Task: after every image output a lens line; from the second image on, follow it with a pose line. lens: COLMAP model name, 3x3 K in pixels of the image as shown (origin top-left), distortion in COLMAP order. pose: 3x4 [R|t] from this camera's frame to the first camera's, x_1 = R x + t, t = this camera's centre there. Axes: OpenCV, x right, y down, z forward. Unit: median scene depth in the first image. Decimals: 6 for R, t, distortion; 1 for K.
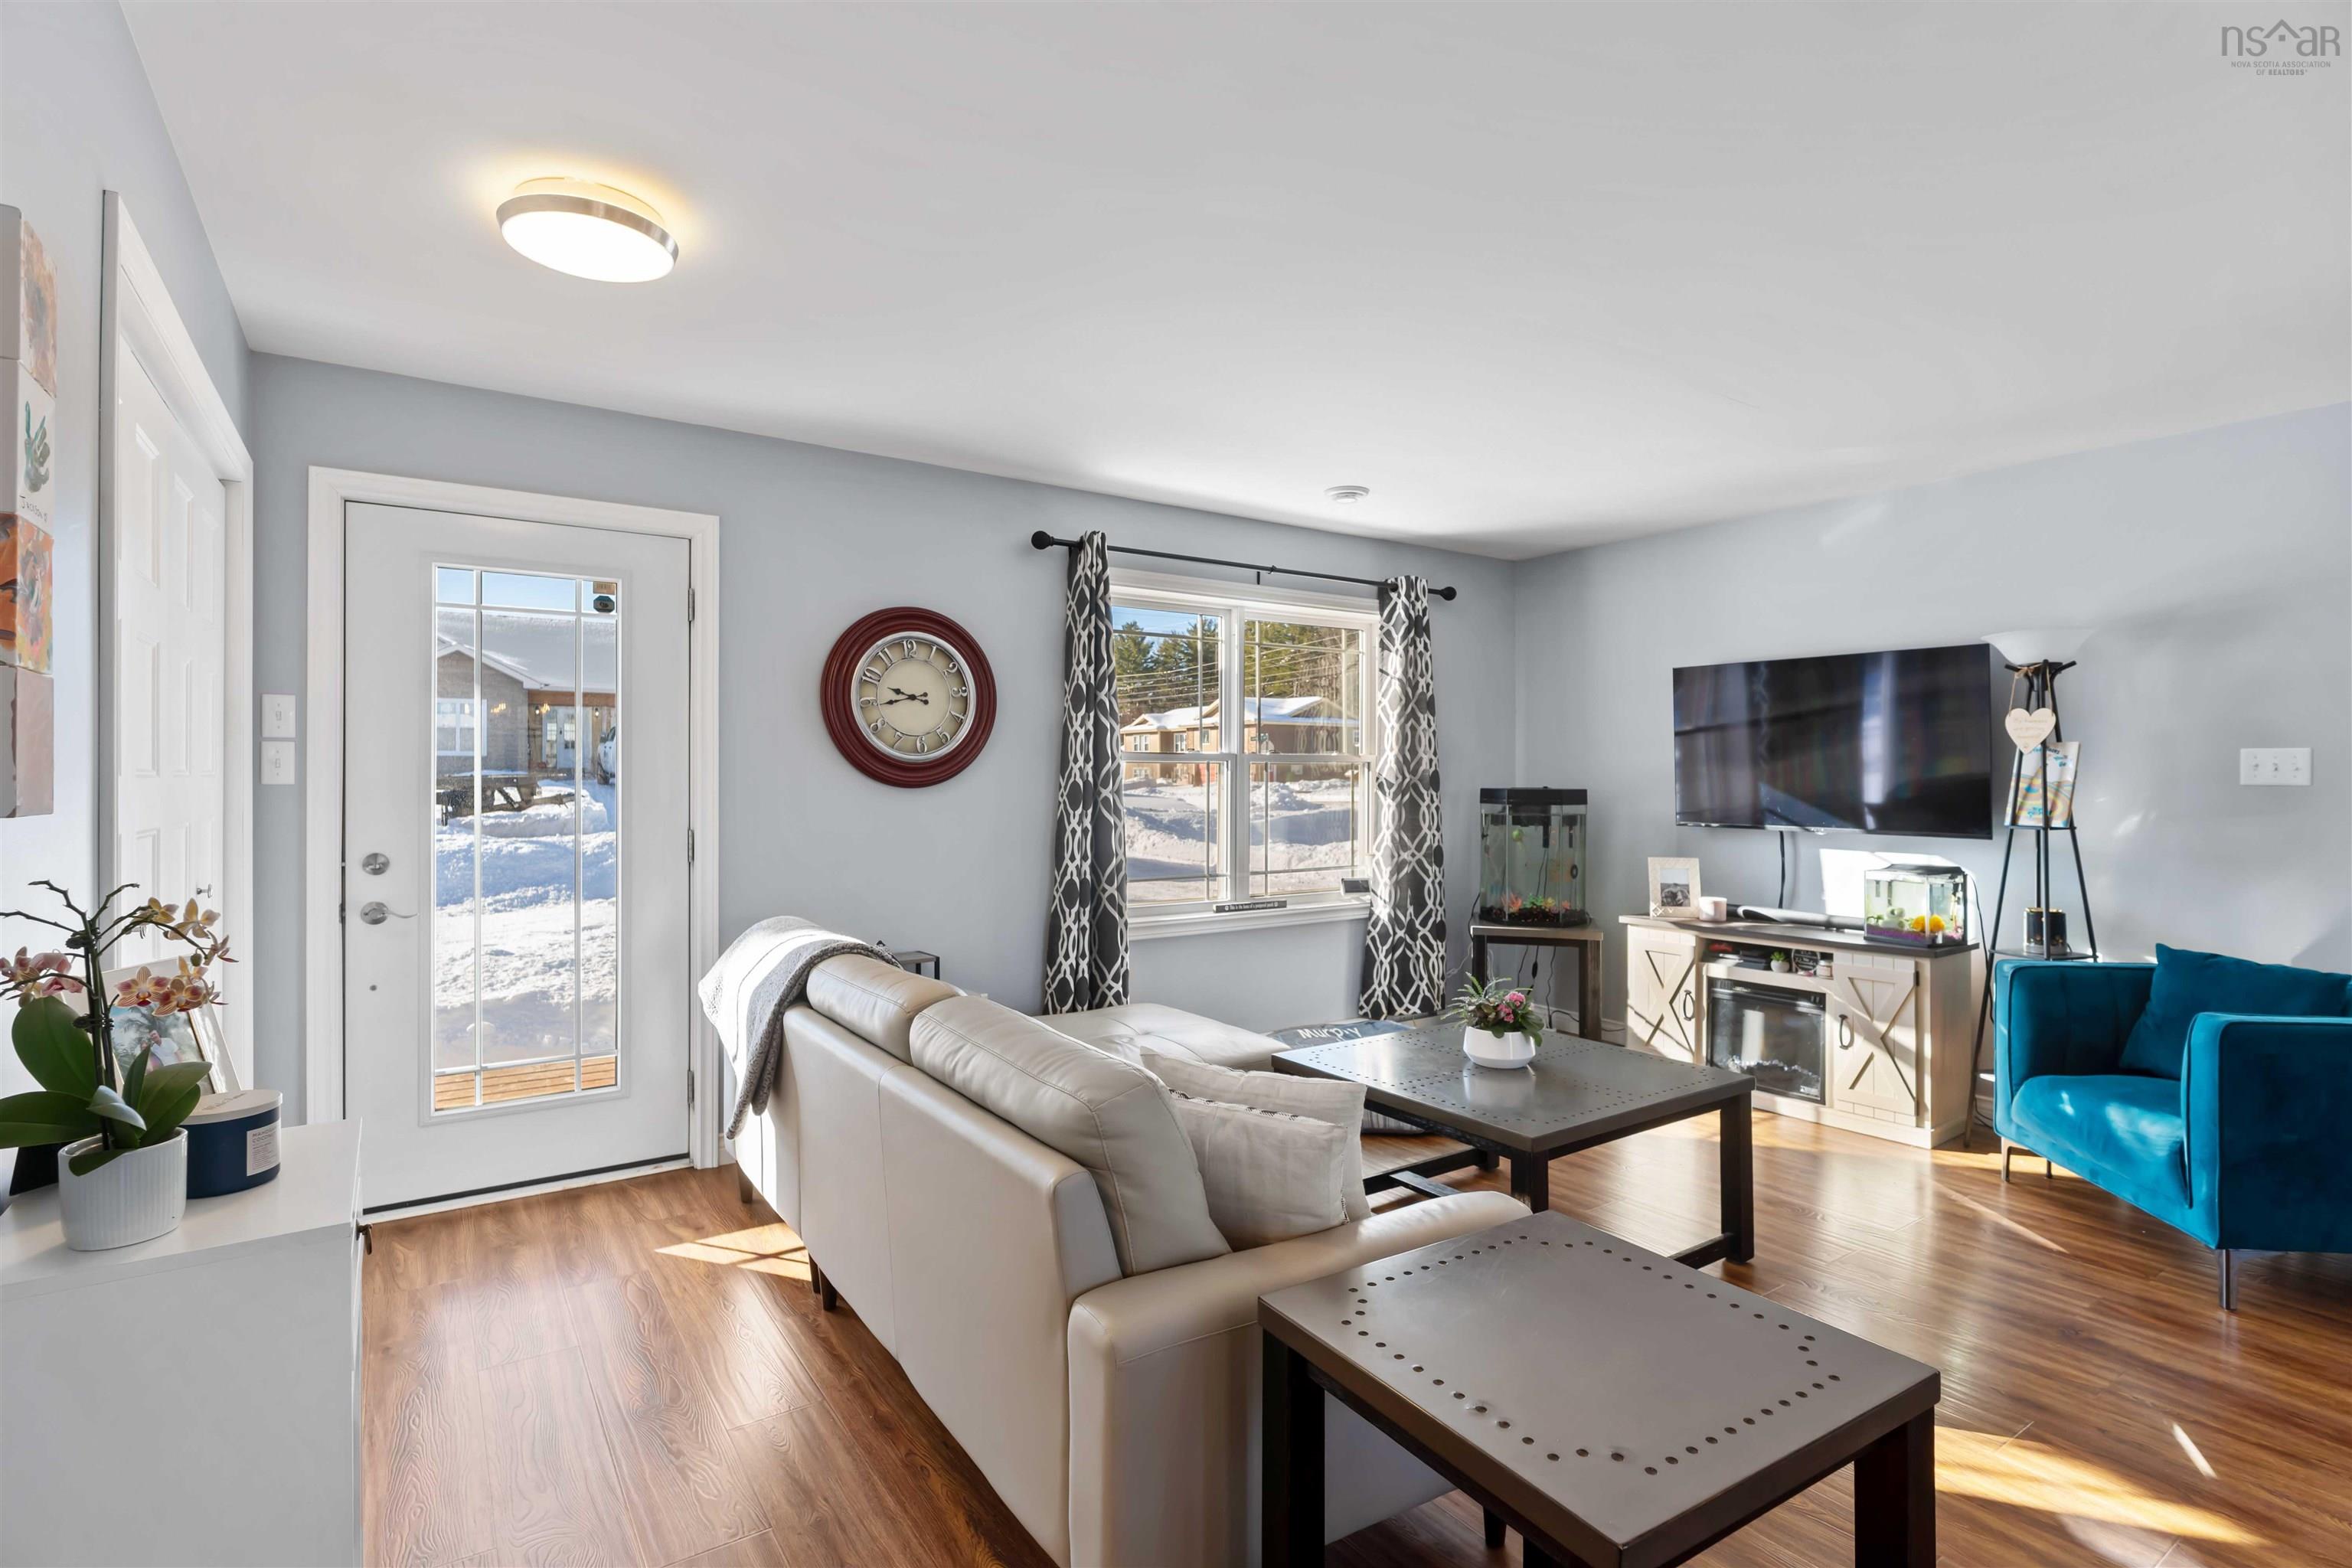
lens RADIAL K [[1127.5, 0, 1178.1], [0, 1127.5, 762.7], [0, 0, 1]] dist [-0.003235, -0.000348]
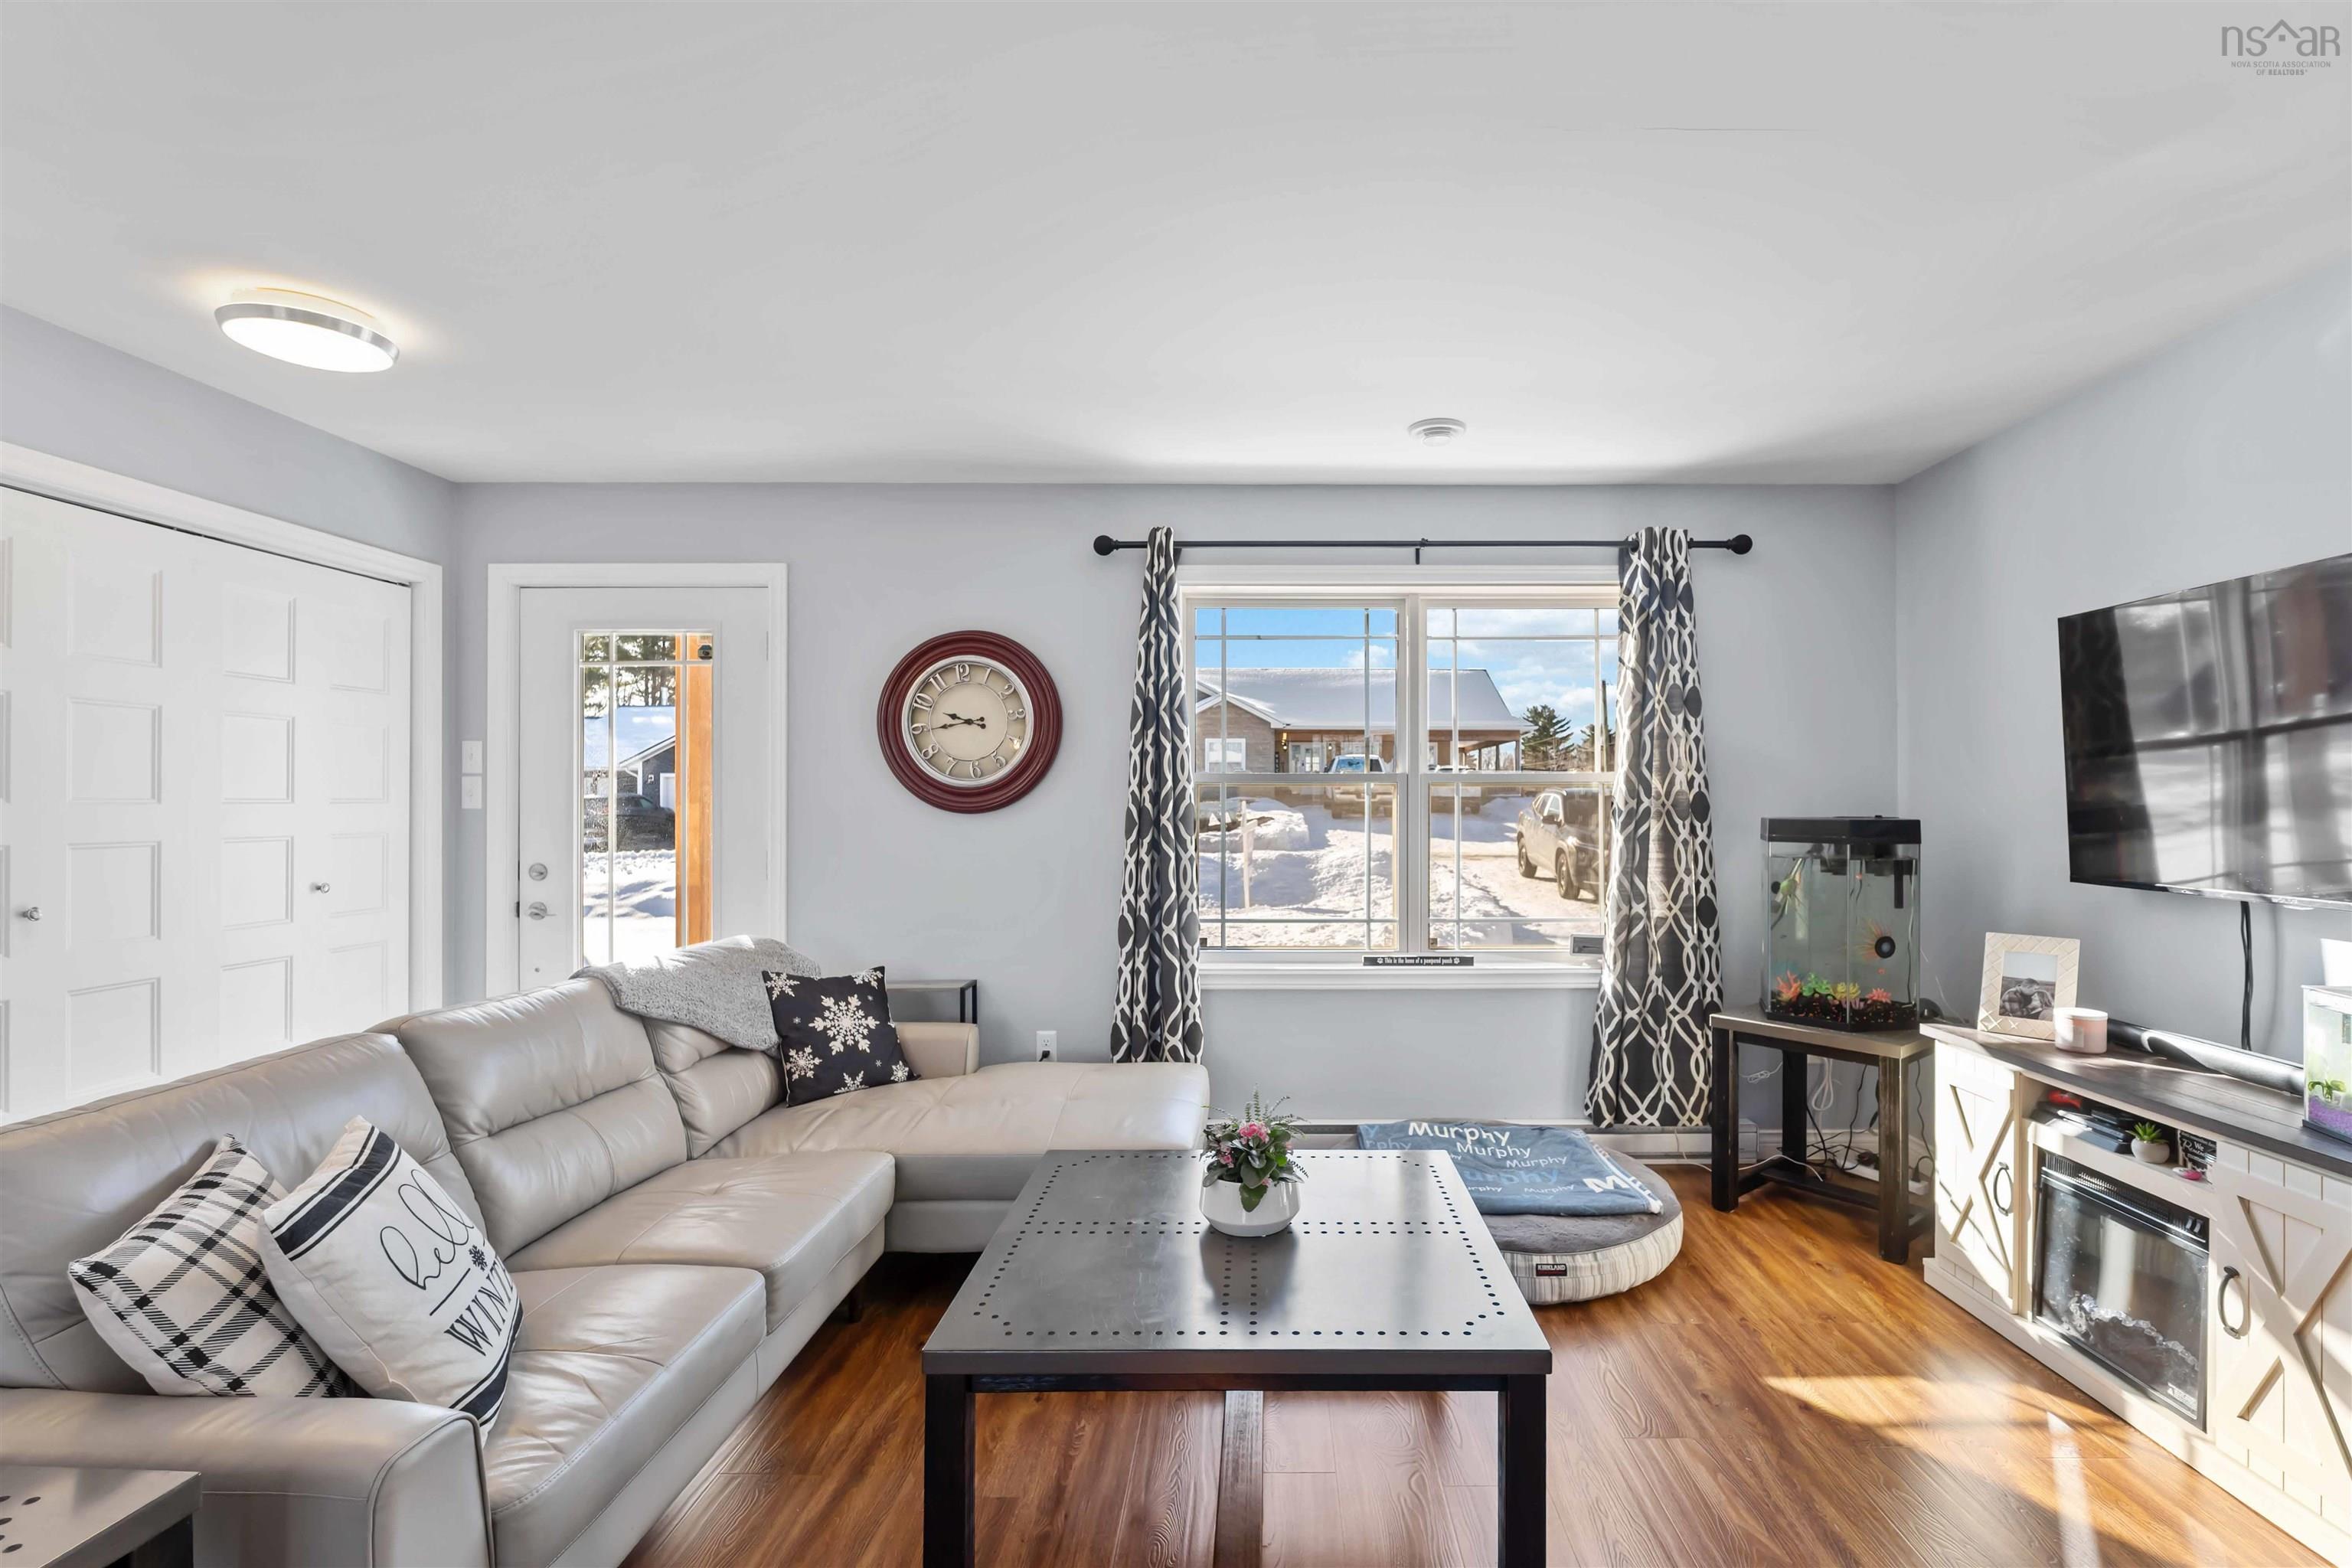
lens RADIAL K [[1084.2, 0, 1176.0], [0, 1084.2, 784.0], [0, 0, 1]] dist [-0.010600, -0.000159]
pose [[0.826595, -0.010773, -0.562694, 0.414868], [0.008326, 0.999941, -0.006913, 0.004398], [0.562735, 0.001030, 0.826636, 0.294074]]
